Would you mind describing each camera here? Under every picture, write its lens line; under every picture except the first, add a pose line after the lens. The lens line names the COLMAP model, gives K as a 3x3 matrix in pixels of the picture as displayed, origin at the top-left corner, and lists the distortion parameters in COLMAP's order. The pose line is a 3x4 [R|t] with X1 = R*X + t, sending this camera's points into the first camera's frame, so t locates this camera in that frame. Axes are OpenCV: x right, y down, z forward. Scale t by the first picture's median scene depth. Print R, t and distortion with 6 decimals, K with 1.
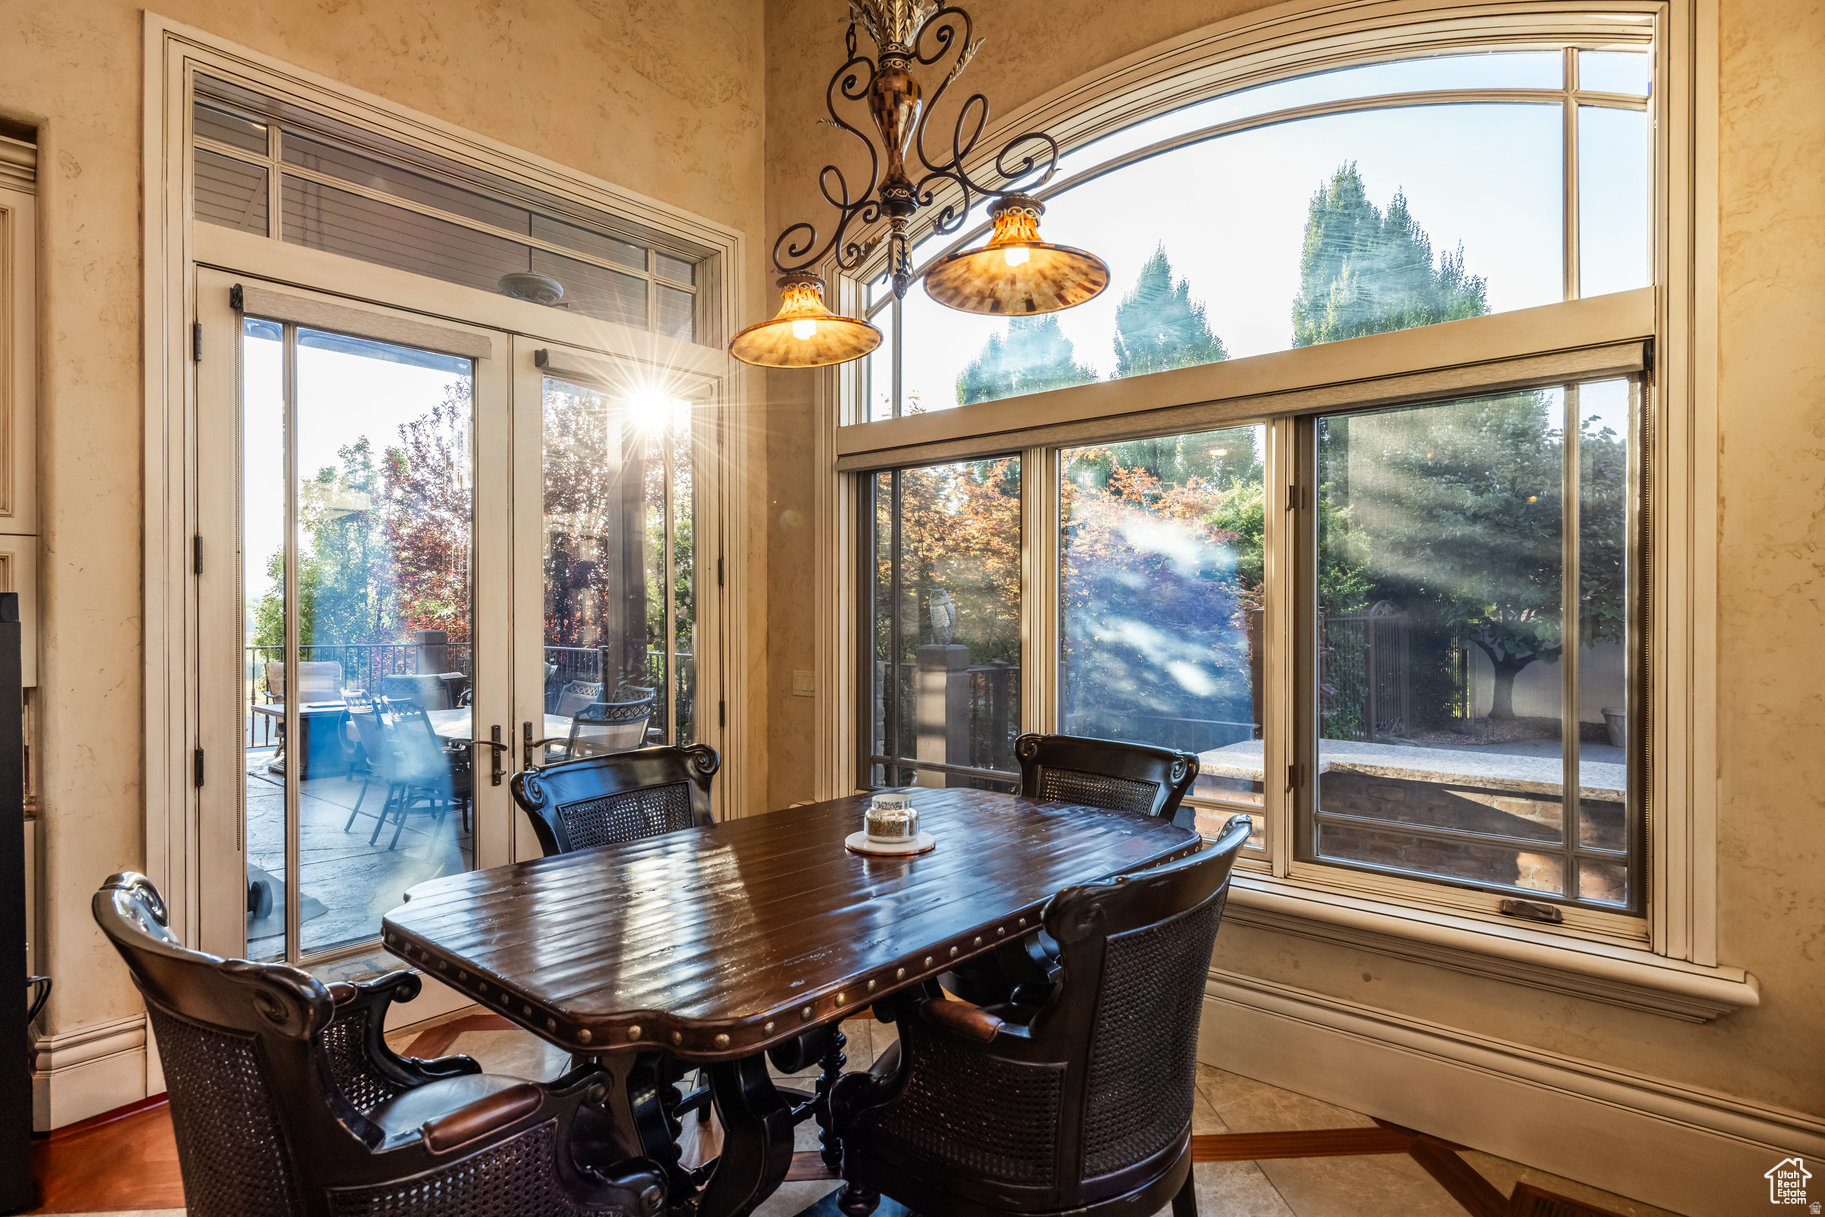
lens RADIAL K [[978.7, 0, 912.5], [0, 978.7, 608.5], [0, 0, 1]] dist [0.000216, 0.000044]
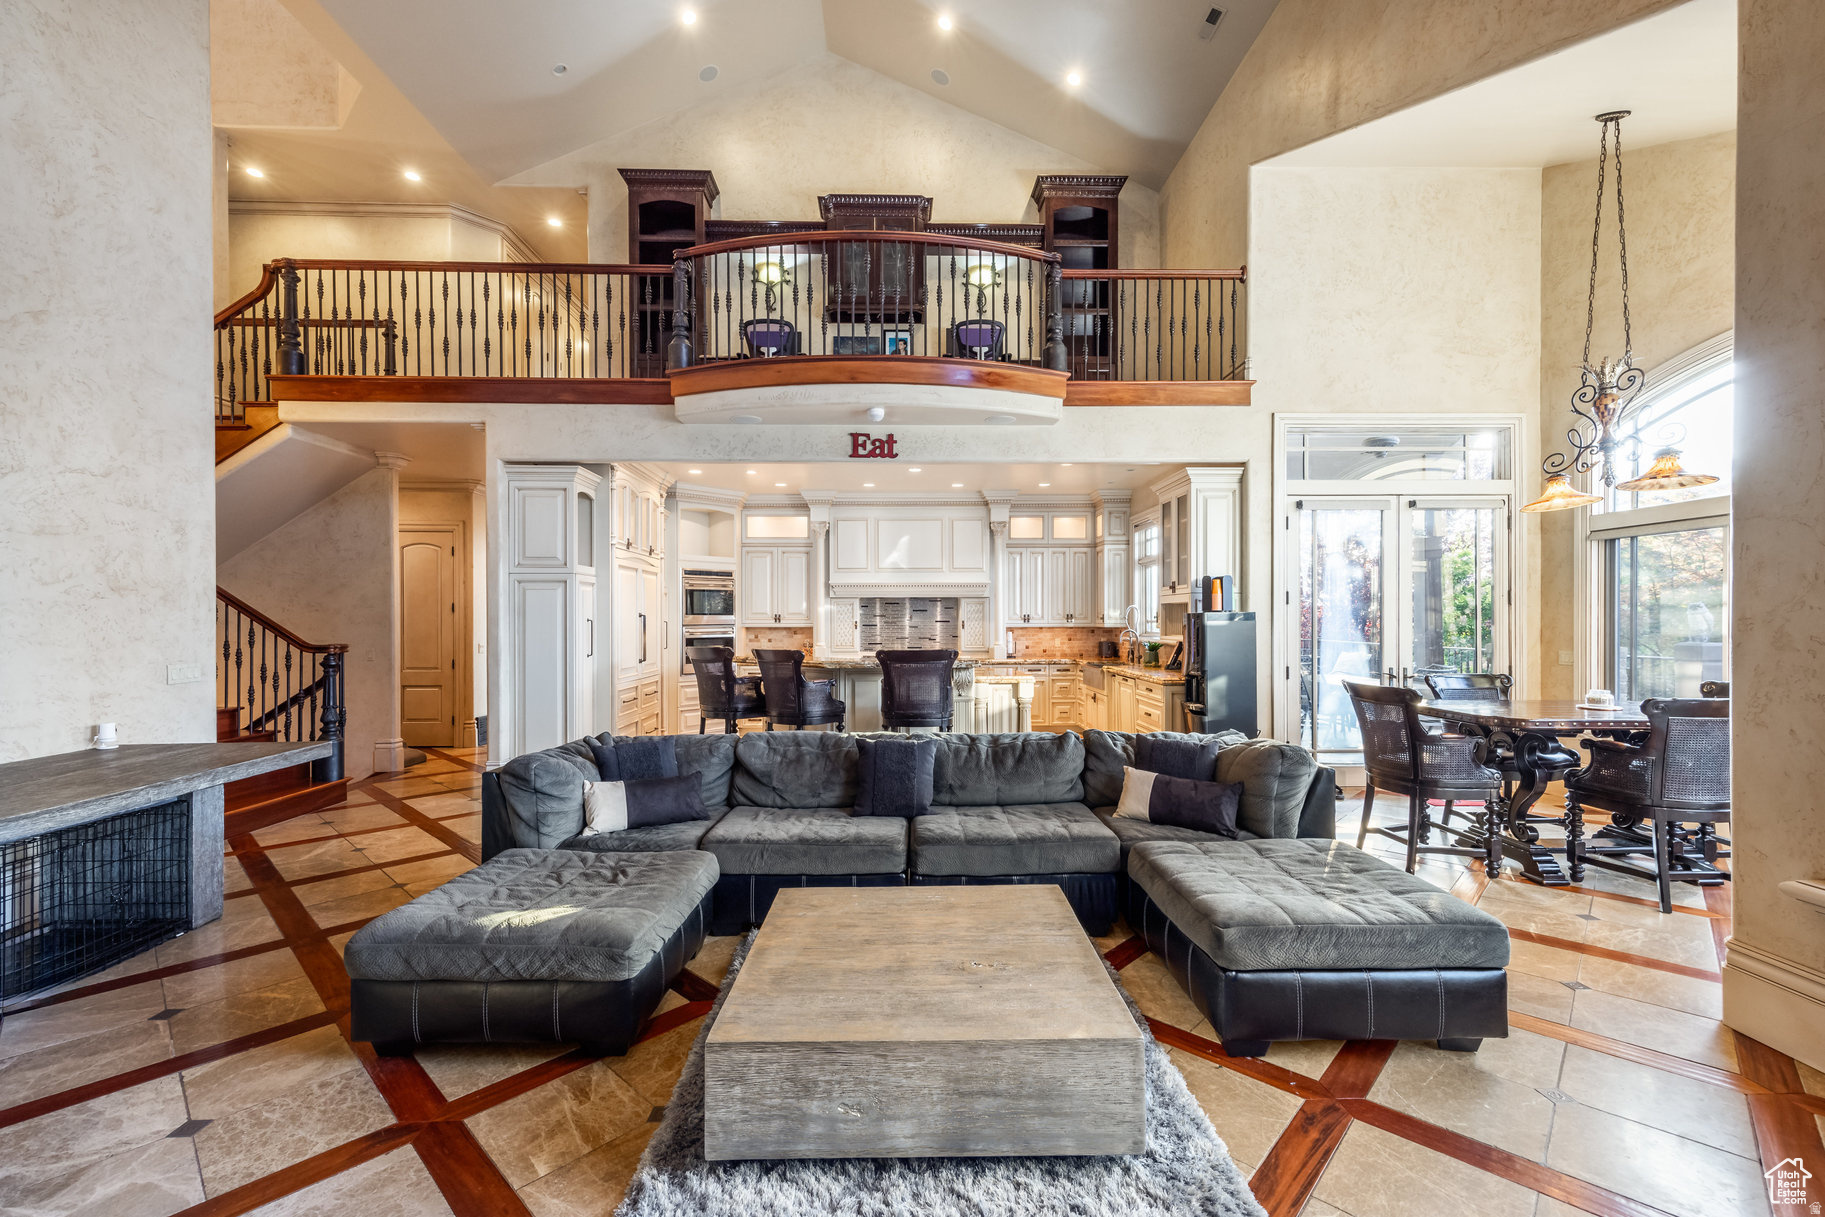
lens RADIAL K [[788.7, 0, 919.0], [0, 788.7, 626.2], [0, 0, 1]] dist [0.000941, -0.000023]
pose [[0.682389, 0.006449, -0.730961, 0.144374], [0.000268, 0.999959, 0.009073, 0.005394], [0.730989, -0.006388, 0.682359, -0.900429]]
